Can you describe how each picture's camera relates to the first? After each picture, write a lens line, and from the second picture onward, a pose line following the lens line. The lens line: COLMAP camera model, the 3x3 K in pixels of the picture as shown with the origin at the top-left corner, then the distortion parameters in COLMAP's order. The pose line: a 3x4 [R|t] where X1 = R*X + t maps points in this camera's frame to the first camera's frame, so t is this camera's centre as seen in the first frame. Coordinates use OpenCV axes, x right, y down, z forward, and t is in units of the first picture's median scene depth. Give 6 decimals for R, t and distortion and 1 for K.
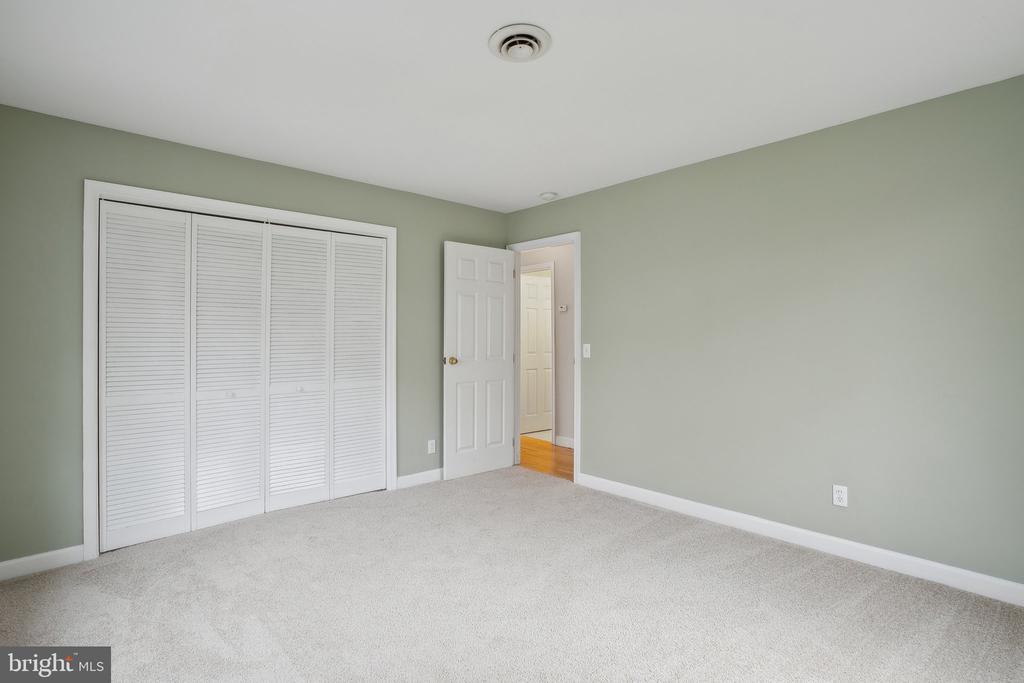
lens RADIAL K [[490.3, 0, 503.9], [0, 490.3, 340.1], [0, 0, 1]] dist [-0.036922, 0.005752]
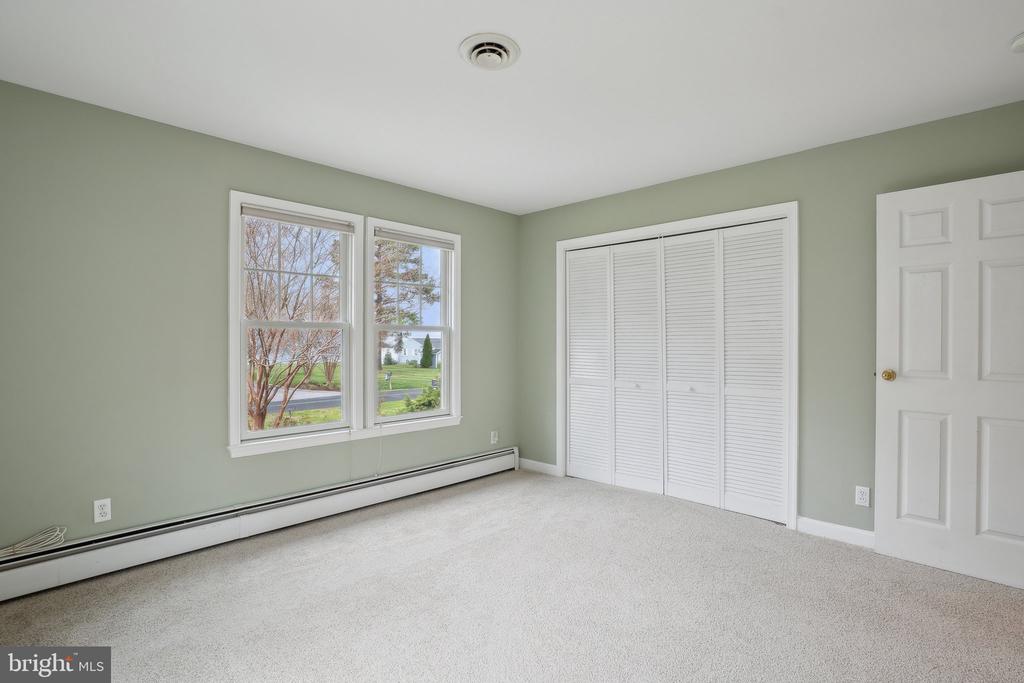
lens RADIAL K [[490.3, 0, 505.2], [0, 490.3, 342.5], [0, 0, 1]] dist [-0.036922, 0.005752]
pose [[0.080999, 0.006440, -0.996693, 0.531140], [-0.008845, 0.999944, 0.005743, -0.000800], [0.996675, 0.008351, 0.081051, 0.471306]]
